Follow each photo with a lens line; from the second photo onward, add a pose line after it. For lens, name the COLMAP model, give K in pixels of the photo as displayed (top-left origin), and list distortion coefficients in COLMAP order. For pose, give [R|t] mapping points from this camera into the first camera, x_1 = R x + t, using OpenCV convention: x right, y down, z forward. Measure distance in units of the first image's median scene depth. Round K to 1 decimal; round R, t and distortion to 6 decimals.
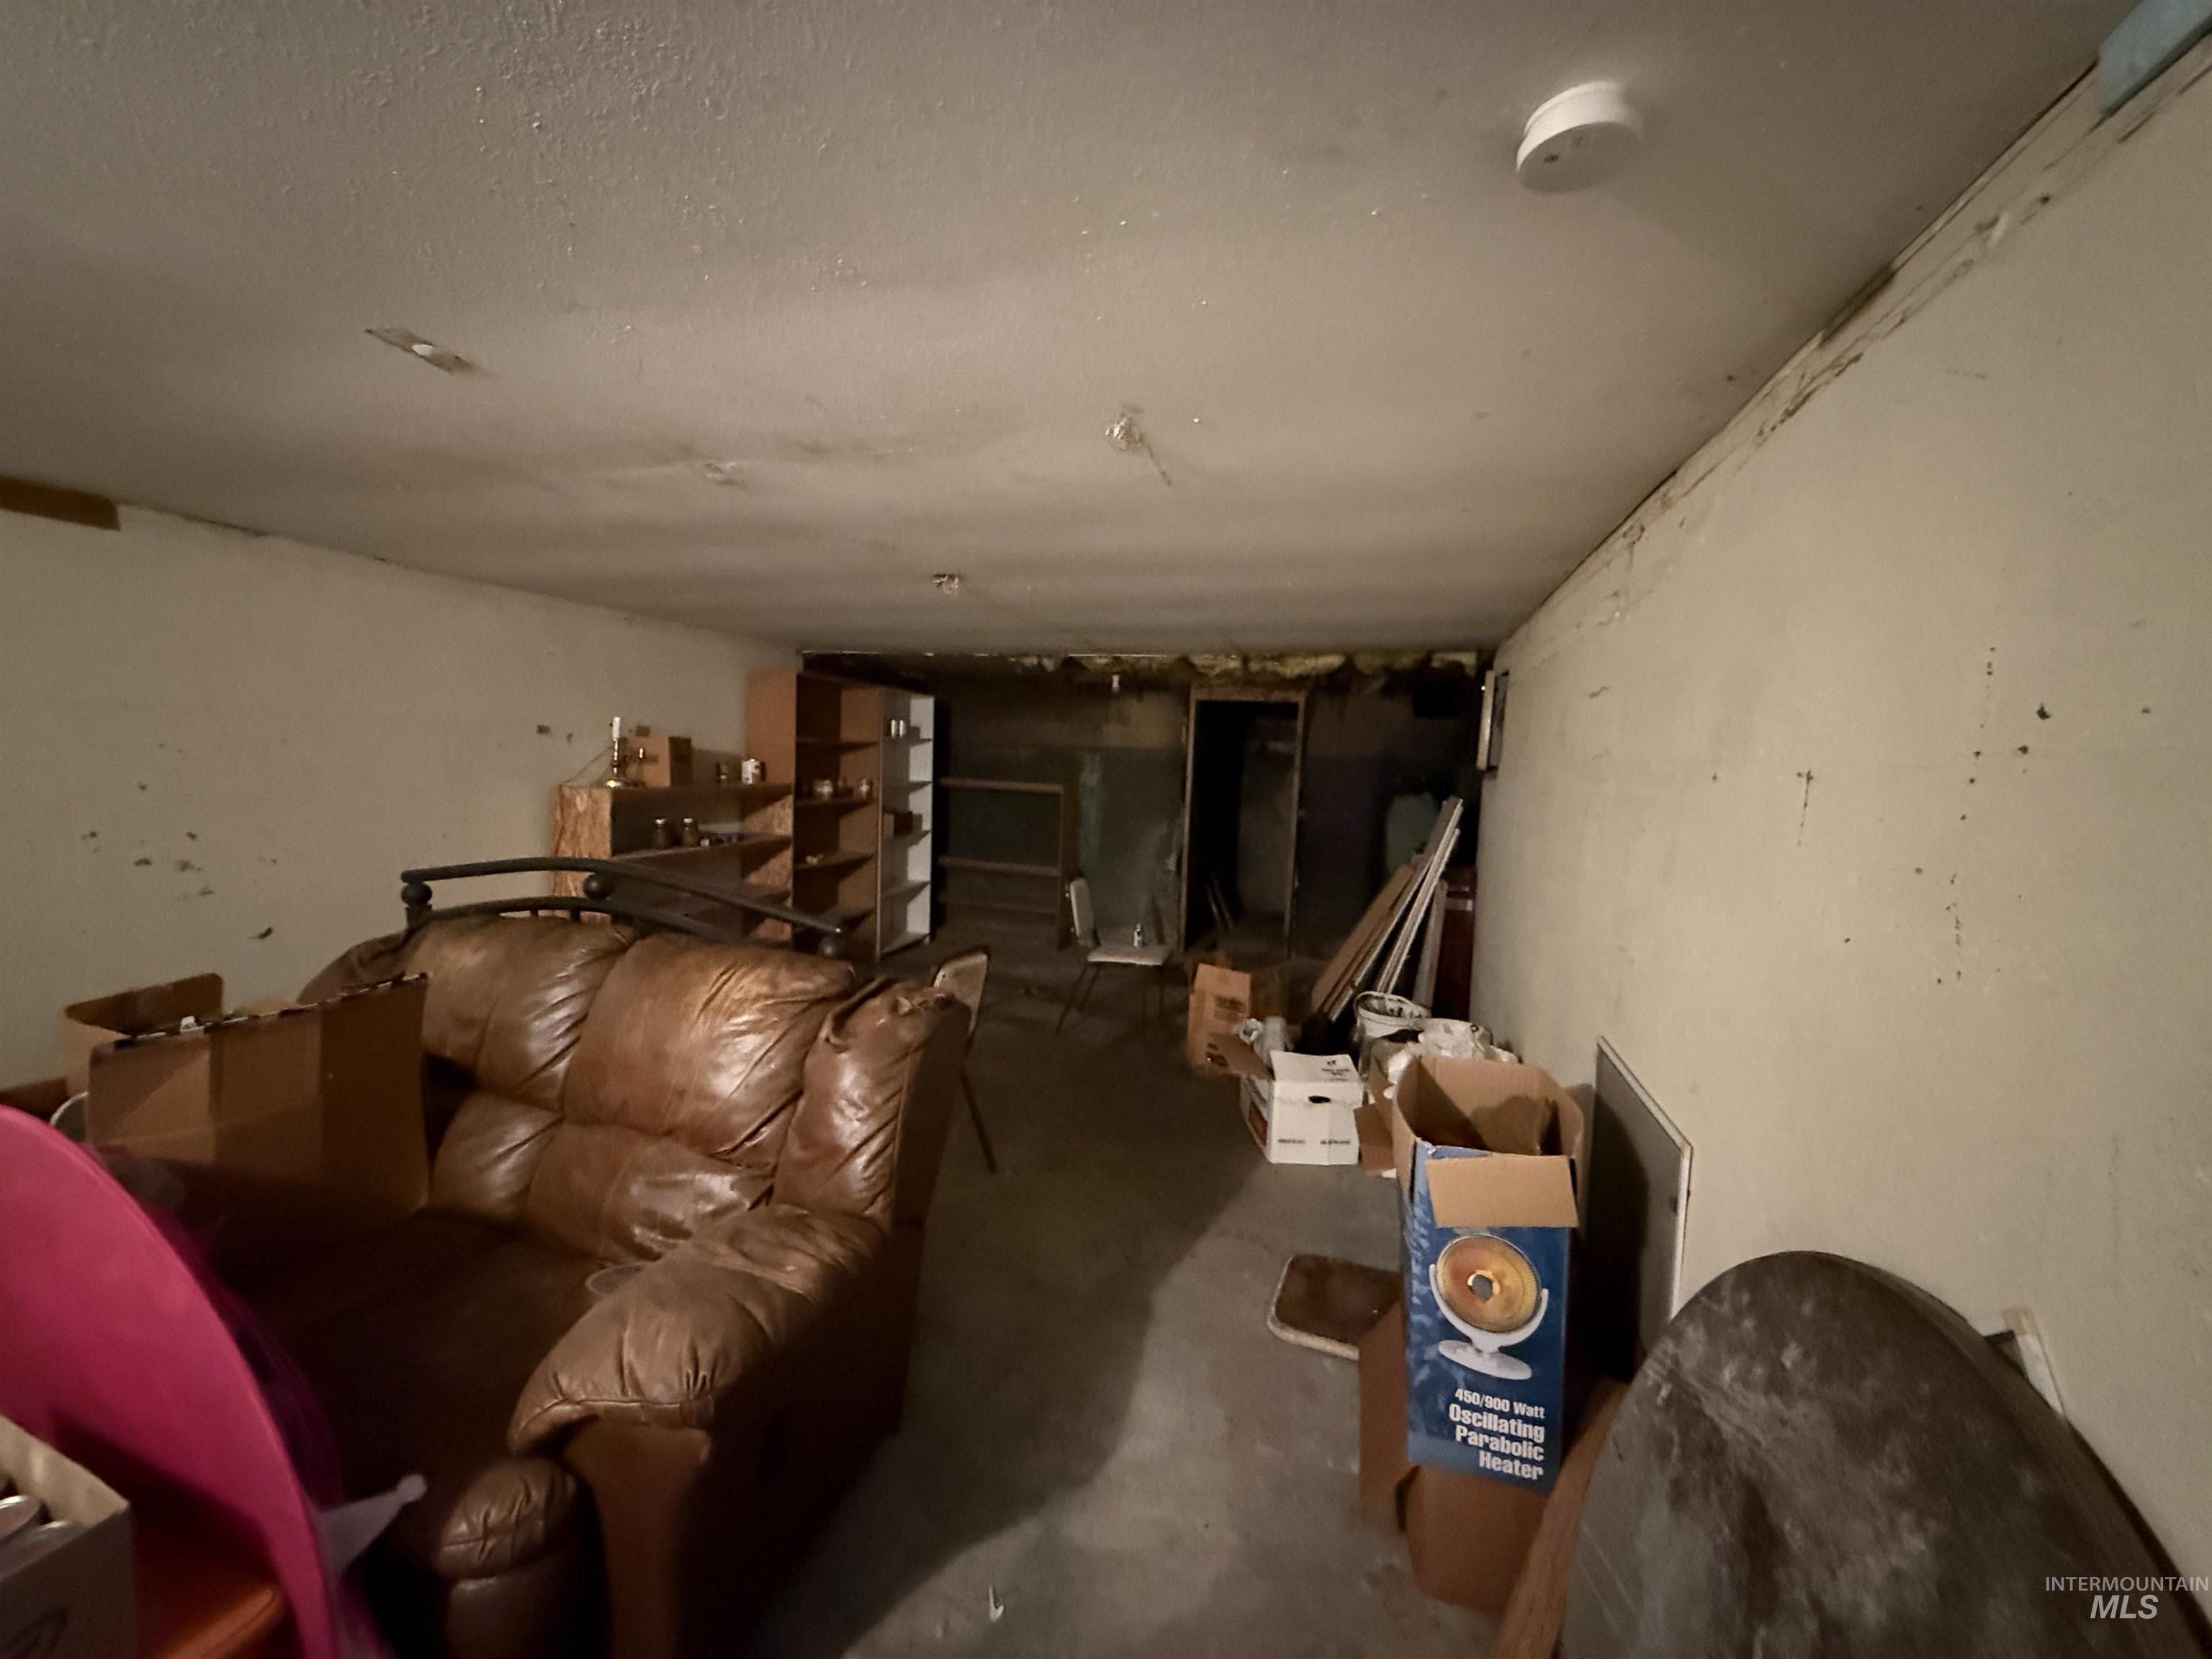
lens RADIAL K [[879.1, 0, 1101.3], [0, 879.1, 824.6], [0, 0, 1]] dist [-0.000662, -0.000033]
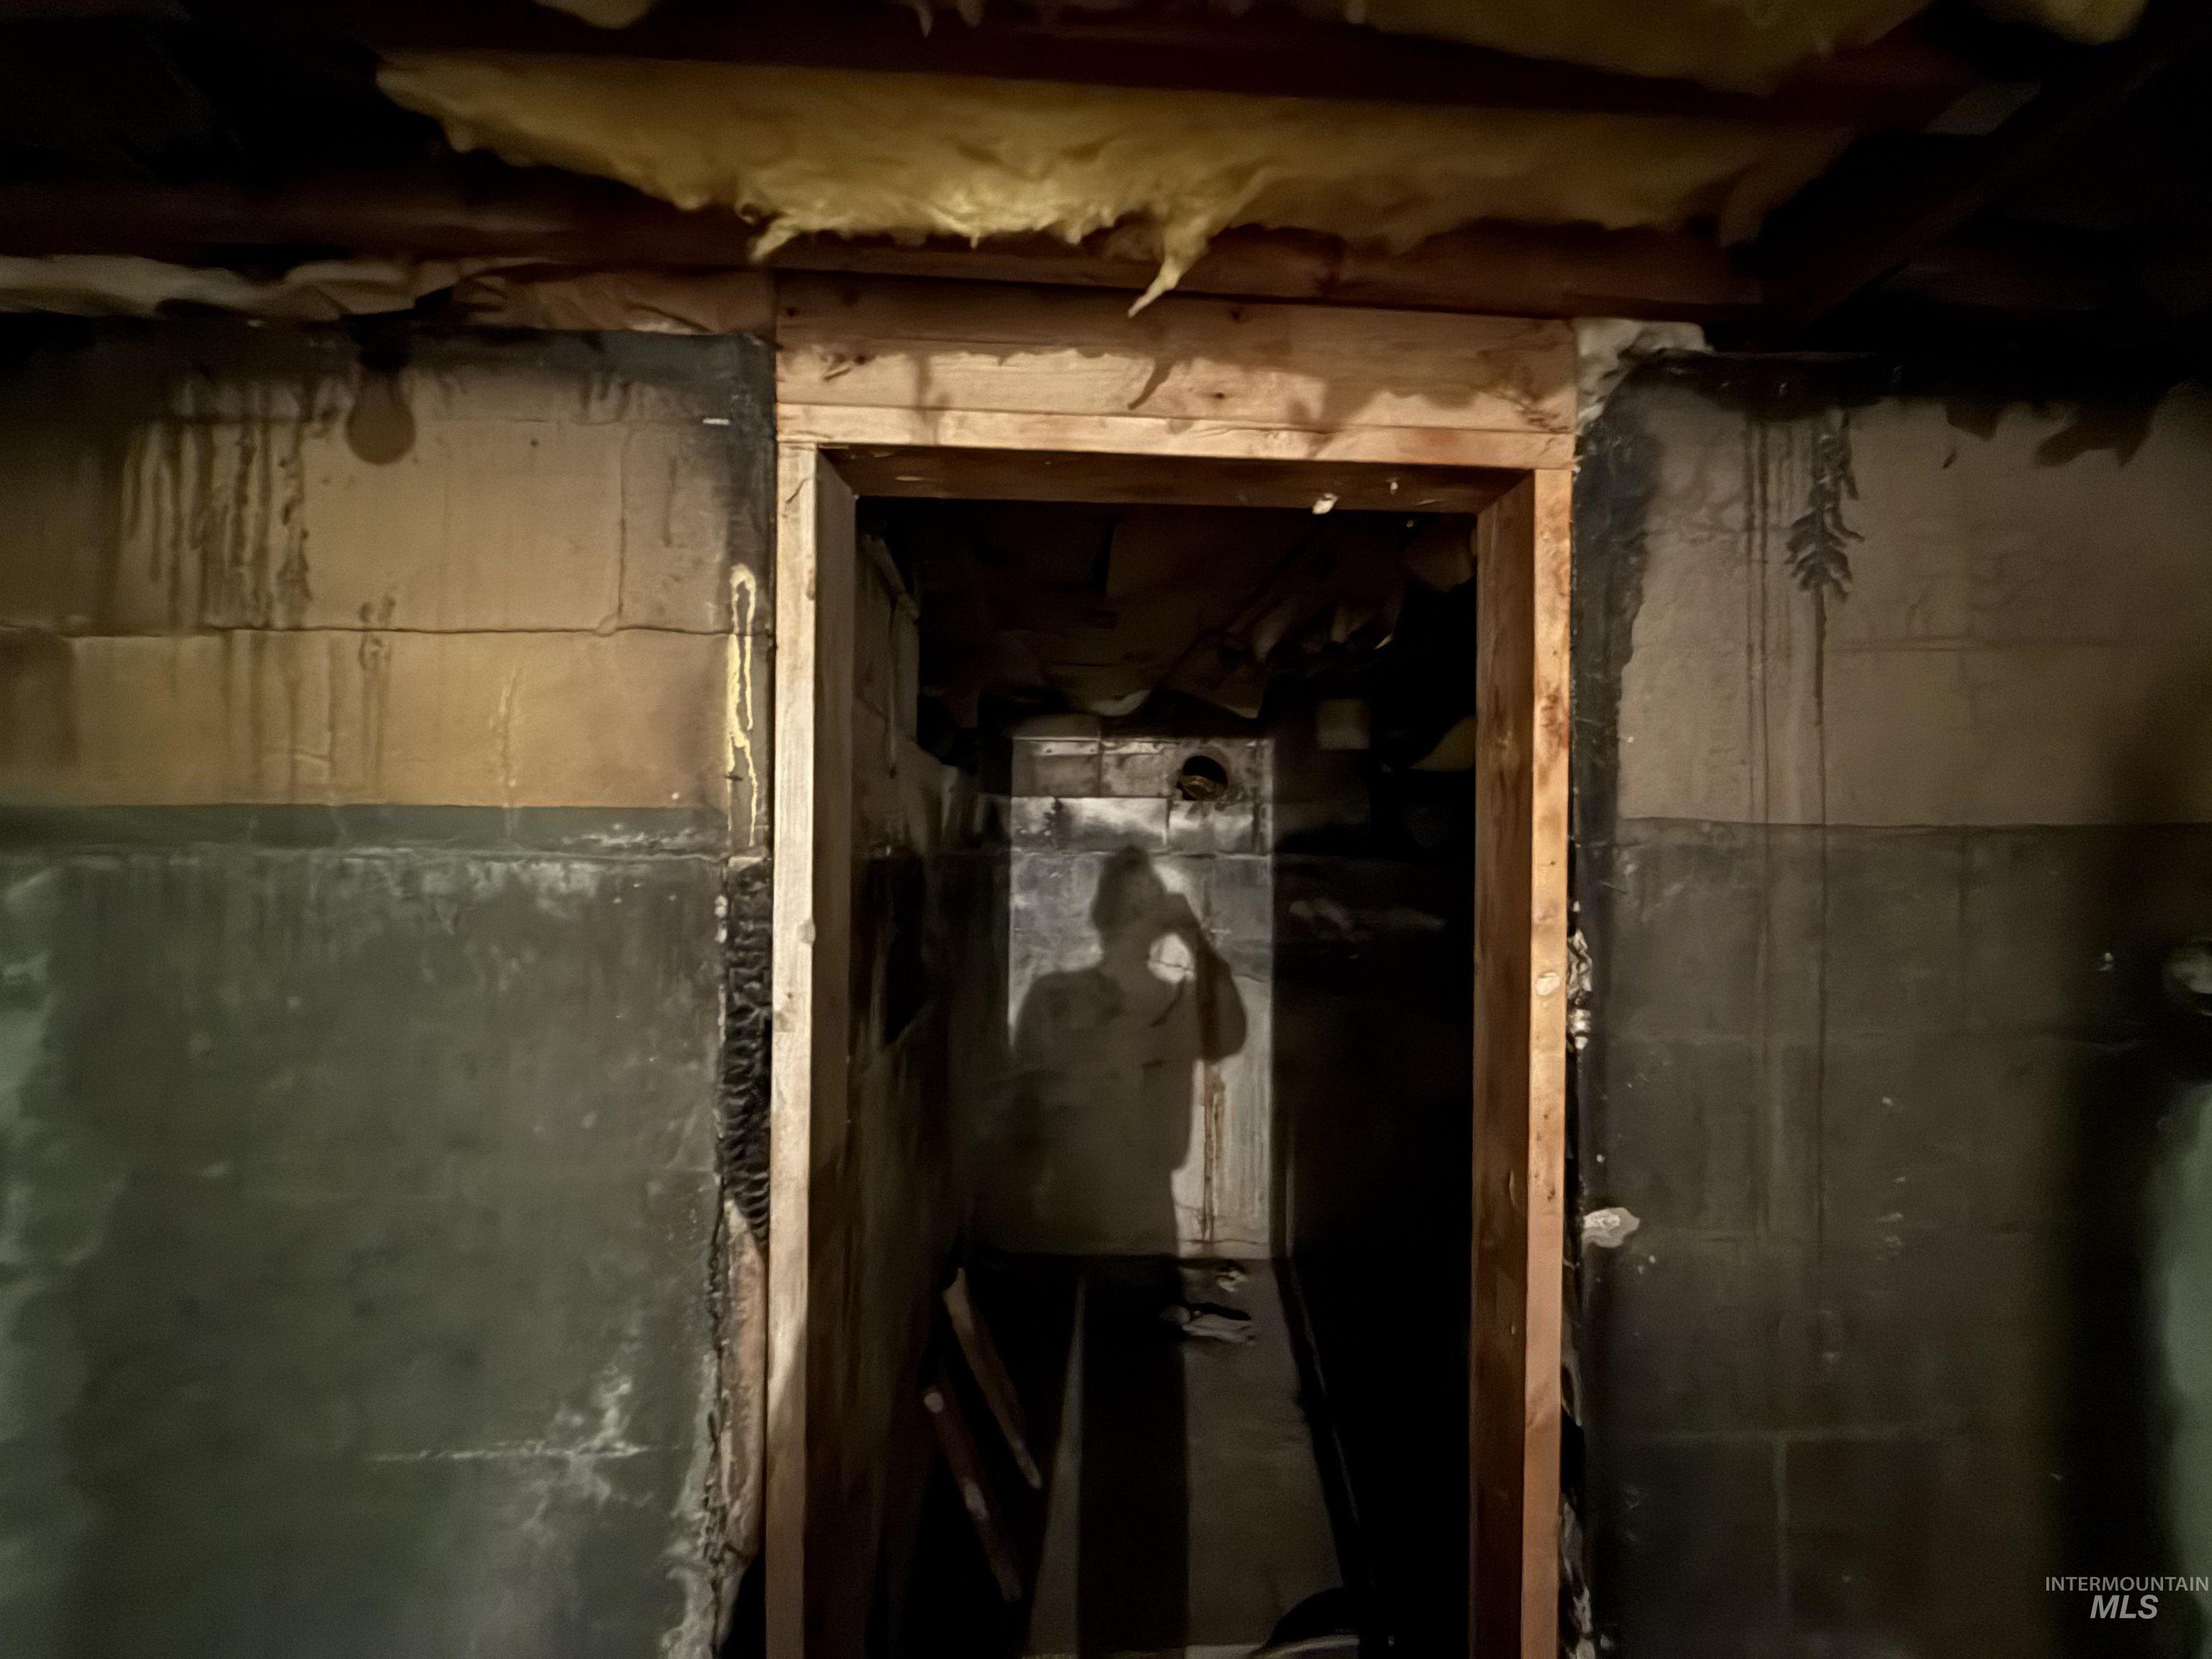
lens RADIAL K [[879.1, 0, 1103.8], [0, 879.1, 837.6], [0, 0, 1]] dist [-0.000662, -0.000033]
pose [[0.937976, -0.030665, 0.345341, 0.098466], [0.058141, 0.995887, -0.069484, -0.068045], [-0.341790, 0.085252, 0.935901, 0.848575]]
